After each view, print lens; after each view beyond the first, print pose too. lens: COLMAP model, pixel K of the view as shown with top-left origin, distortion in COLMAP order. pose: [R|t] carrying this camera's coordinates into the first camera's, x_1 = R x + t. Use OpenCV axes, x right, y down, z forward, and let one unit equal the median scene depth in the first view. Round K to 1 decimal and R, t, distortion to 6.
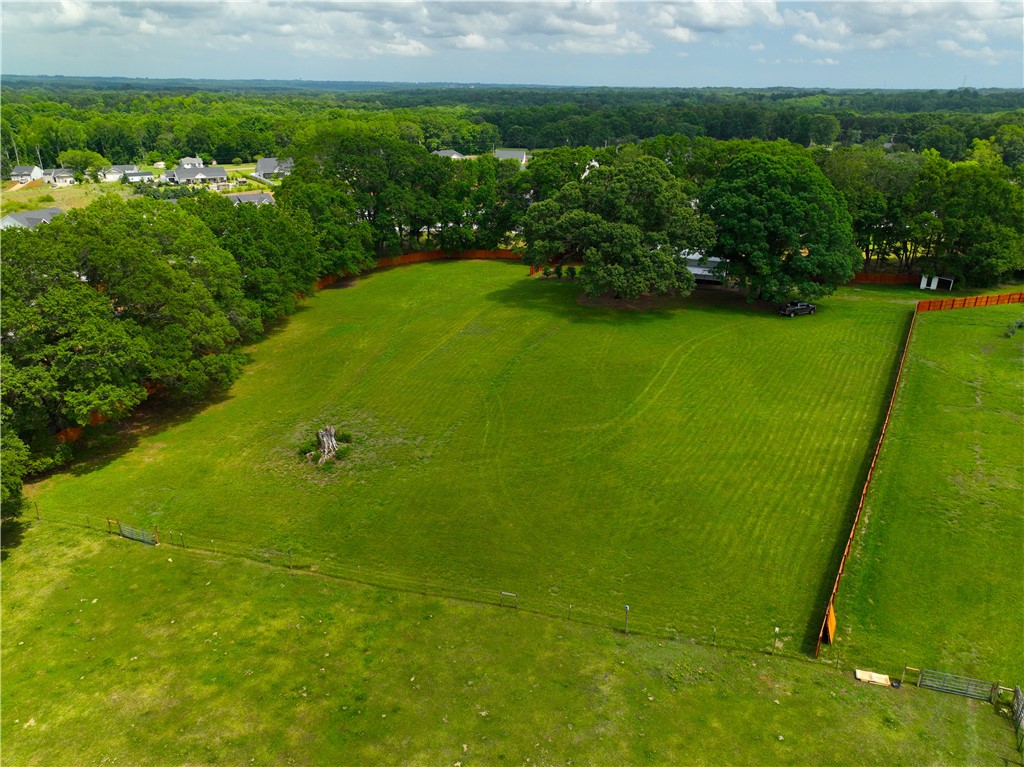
lens RADIAL K [[732.8, 0, 515.3], [0, 732.8, 377.3], [0, 0, 1]] dist [-0.003493, 0.015473]
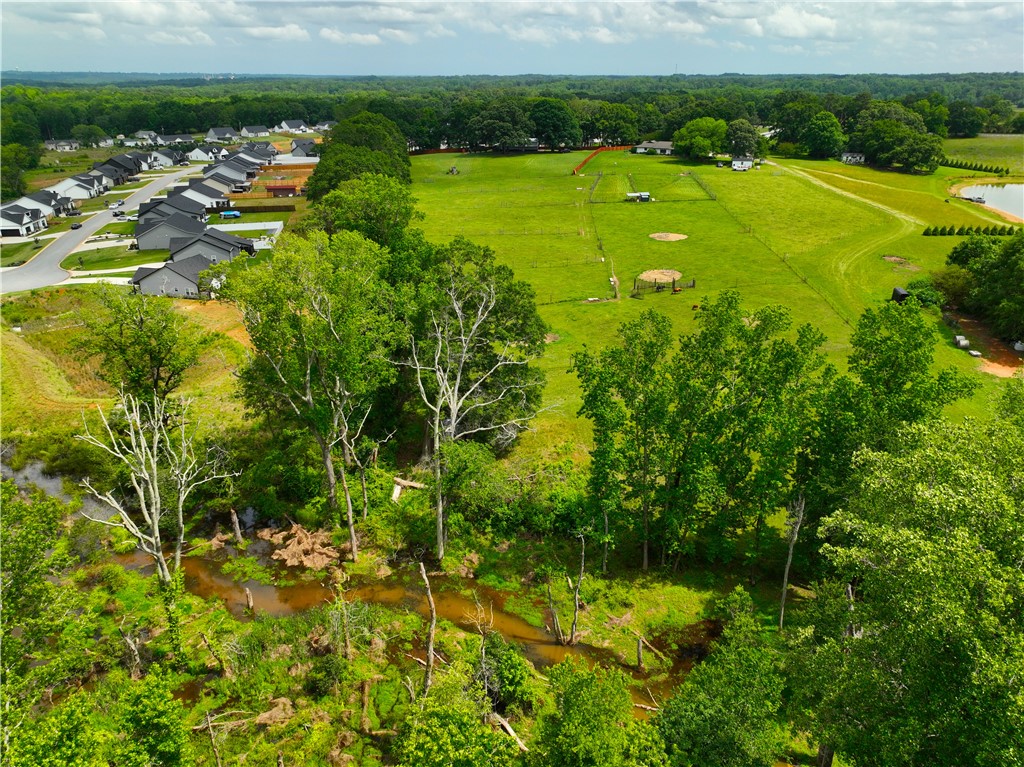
lens RADIAL K [[732.8, 0, 504.5], [0, 732.8, 386.0], [0, 0, 1]] dist [-0.003493, 0.015473]
pose [[0.956849, -0.122596, 0.263457, -0.795773], [0.116284, 0.992431, 0.039480, 0.755387], [-0.266303, -0.007141, 0.963863, -1.941004]]
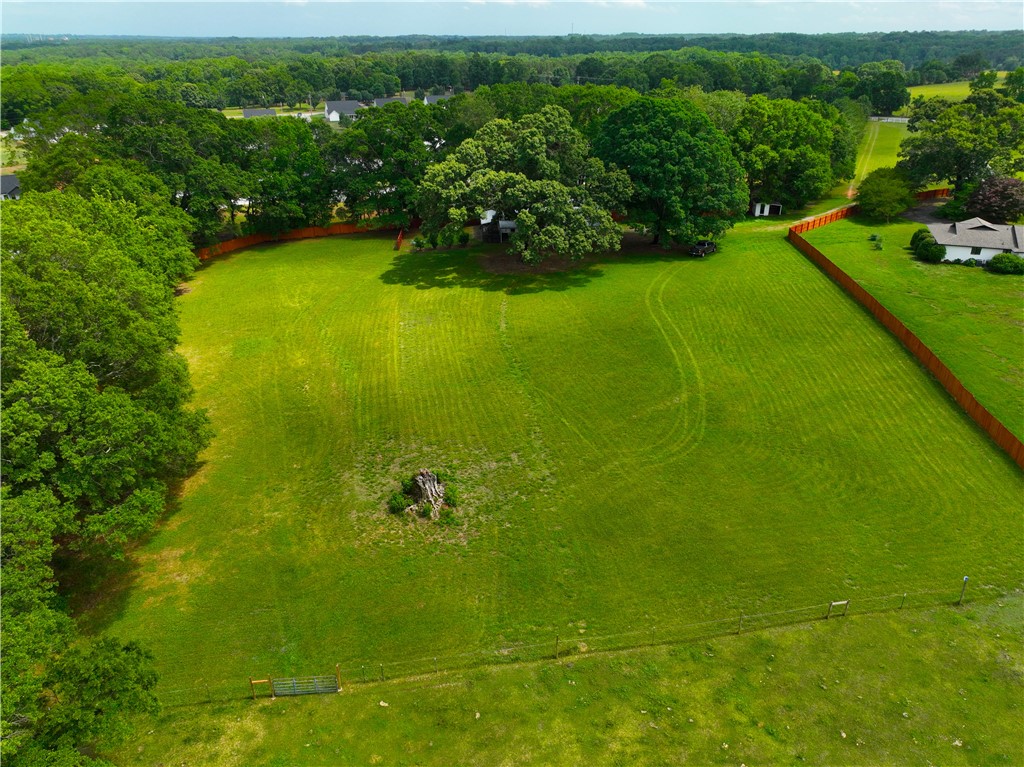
lens RADIAL K [[732.8, 0, 508.6], [0, 732.8, 383.7], [0, 0, 1]] dist [-0.003493, 0.015473]
pose [[0.900064, -0.198709, 0.387813, -0.315431], [0.172985, 0.979779, 0.100548, -0.060134], [-0.399951, -0.023414, 0.916237, 0.163564]]
